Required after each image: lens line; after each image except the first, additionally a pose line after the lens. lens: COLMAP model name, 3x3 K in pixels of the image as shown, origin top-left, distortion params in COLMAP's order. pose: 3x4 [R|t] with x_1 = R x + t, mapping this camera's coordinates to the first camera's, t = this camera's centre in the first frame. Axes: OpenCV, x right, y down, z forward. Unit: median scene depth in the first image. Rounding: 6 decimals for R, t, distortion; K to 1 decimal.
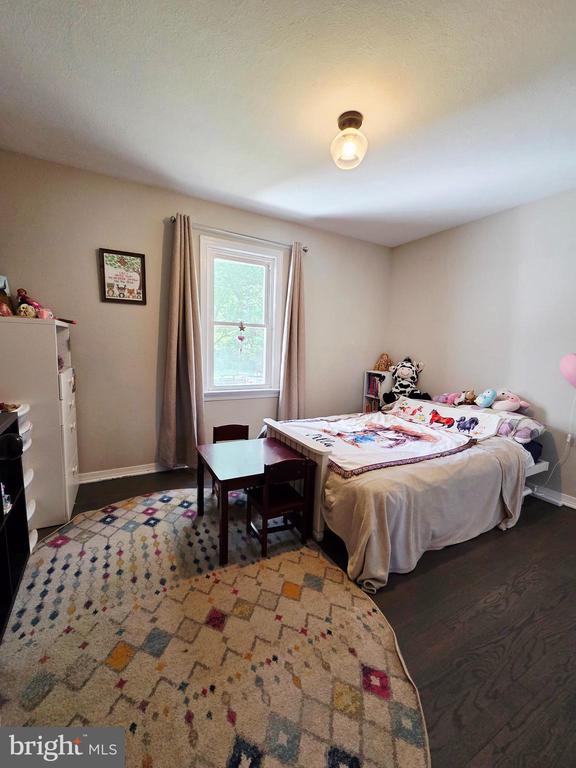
lens RADIAL K [[313.7, 0, 286.2], [0, 313.7, 382.6], [0, 0, 1]] dist [0.000791, 0.000401]
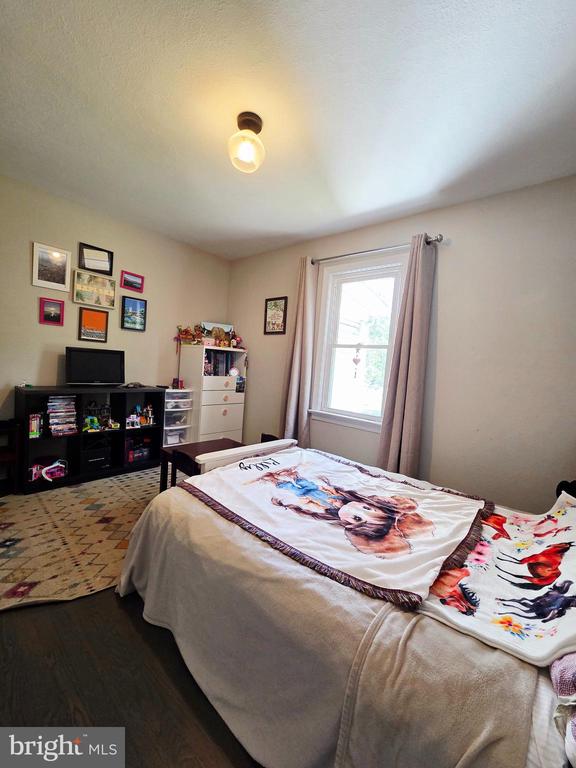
lens RADIAL K [[313.7, 0, 286.6], [0, 313.7, 381.4], [0, 0, 1]] dist [0.000791, 0.000401]
pose [[0.333874, 0.047249, -0.941433, 0.848300], [-0.175051, 0.984478, -0.012671, -0.042907], [0.926221, 0.169029, 0.336963, 0.653139]]
